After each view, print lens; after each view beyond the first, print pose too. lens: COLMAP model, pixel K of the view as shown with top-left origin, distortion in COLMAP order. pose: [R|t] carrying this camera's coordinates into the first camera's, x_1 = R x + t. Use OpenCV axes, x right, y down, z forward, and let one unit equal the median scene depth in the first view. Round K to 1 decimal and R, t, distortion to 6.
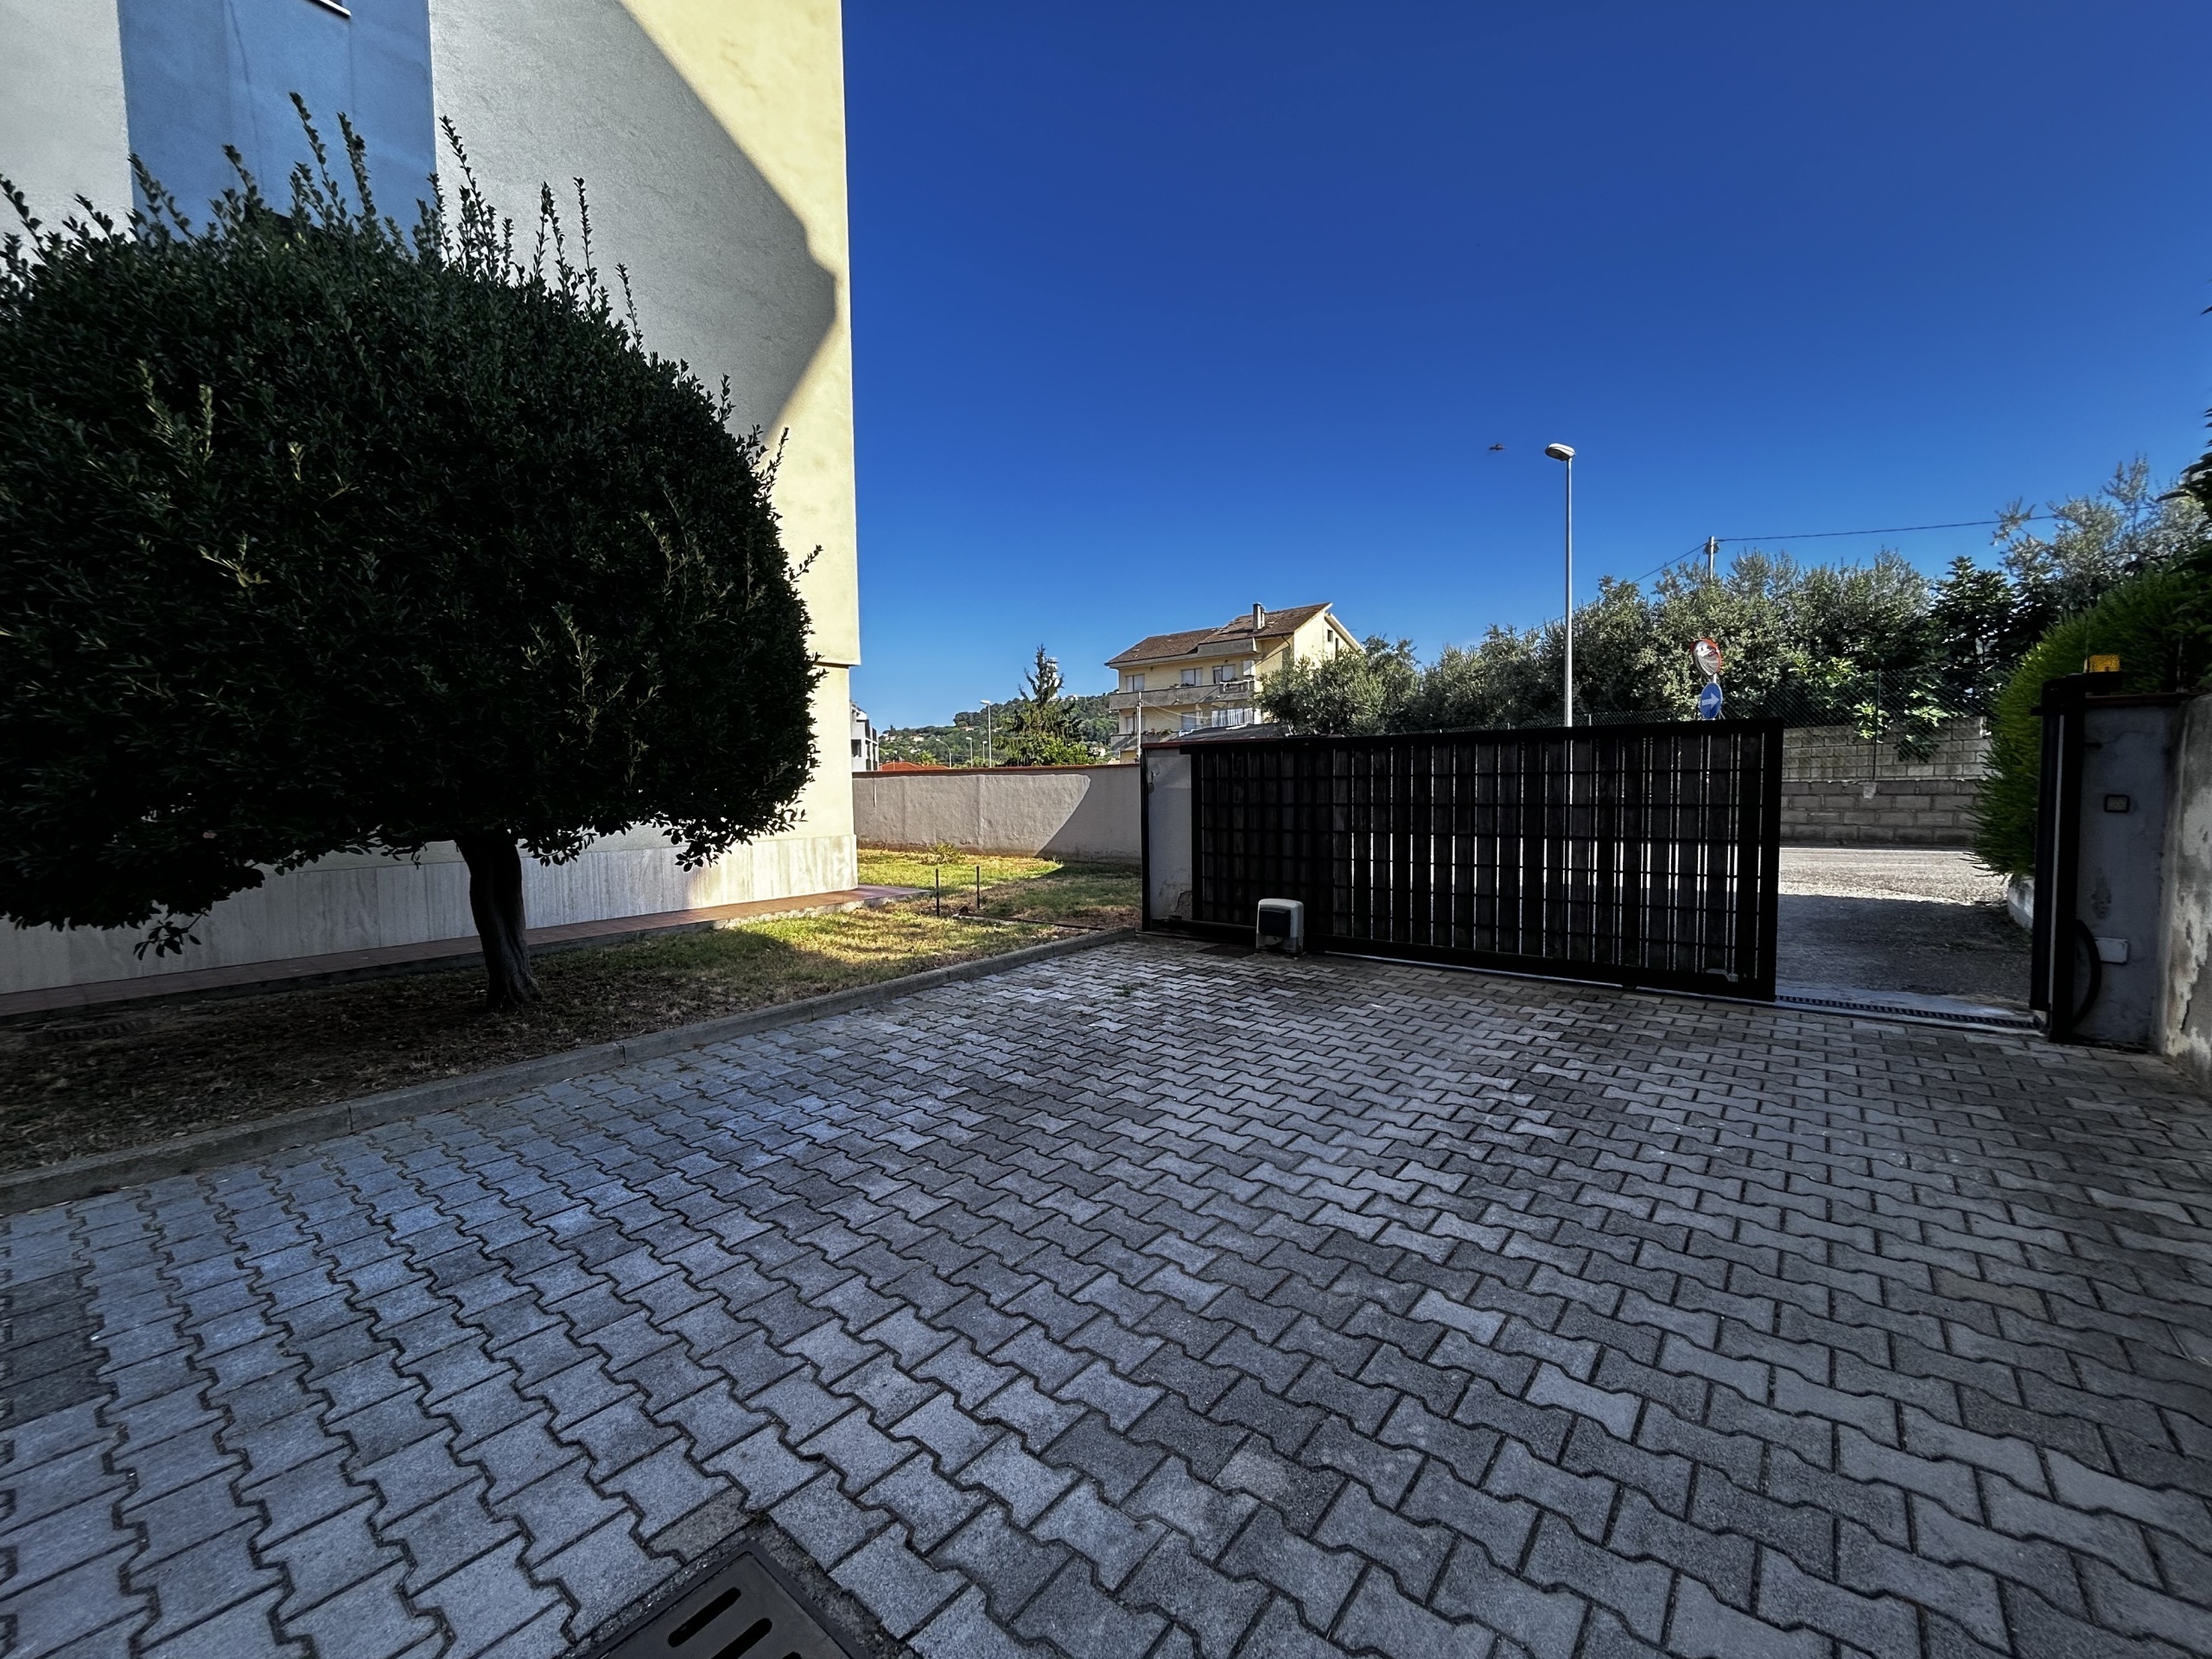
lens RADIAL K [[890.9, 0, 1104.4], [0, 890.9, 807.2], [0, 0, 1]] dist [-0.001702, 0.000523]
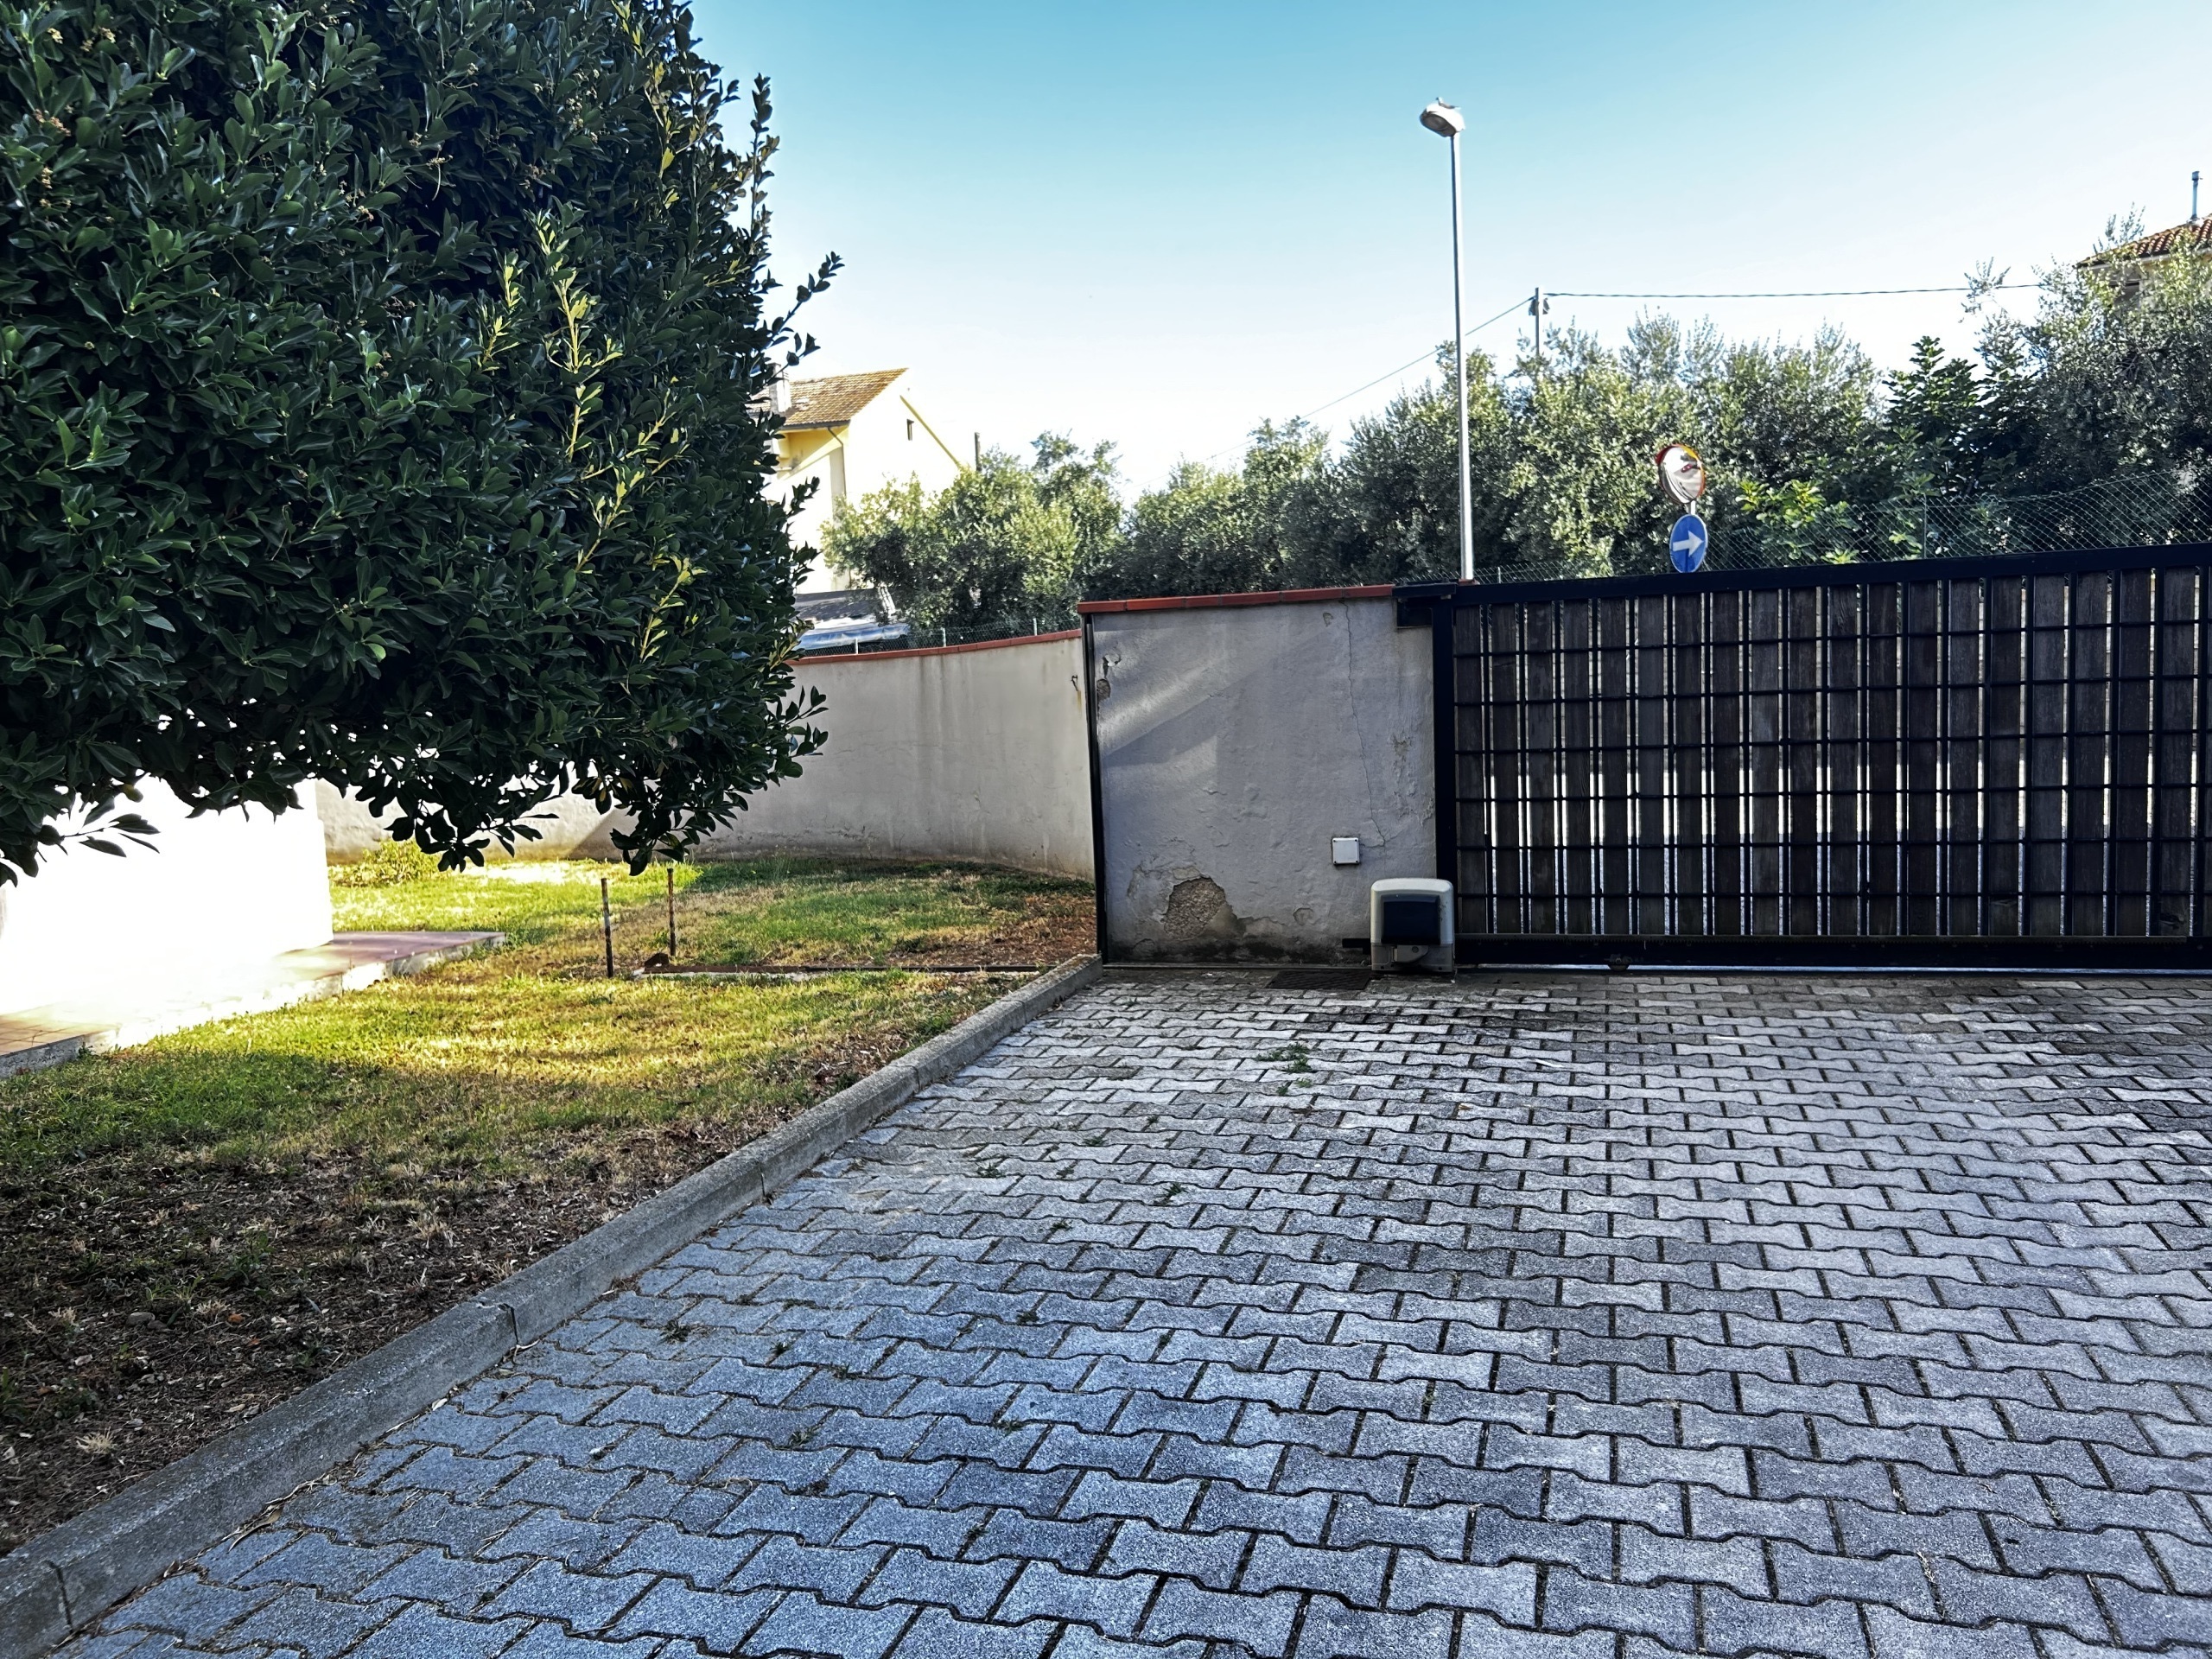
lens RADIAL K [[1651.1, 0, 1100.3], [0, 1651.1, 840.6], [0, 0, 1]] dist [0.029859, -0.031120]
pose [[0.924872, -0.060095, 0.375500, -0.567380], [0.040362, 0.997370, 0.060206, 0.013395], [-0.378131, -0.040527, 0.924865, 0.179901]]
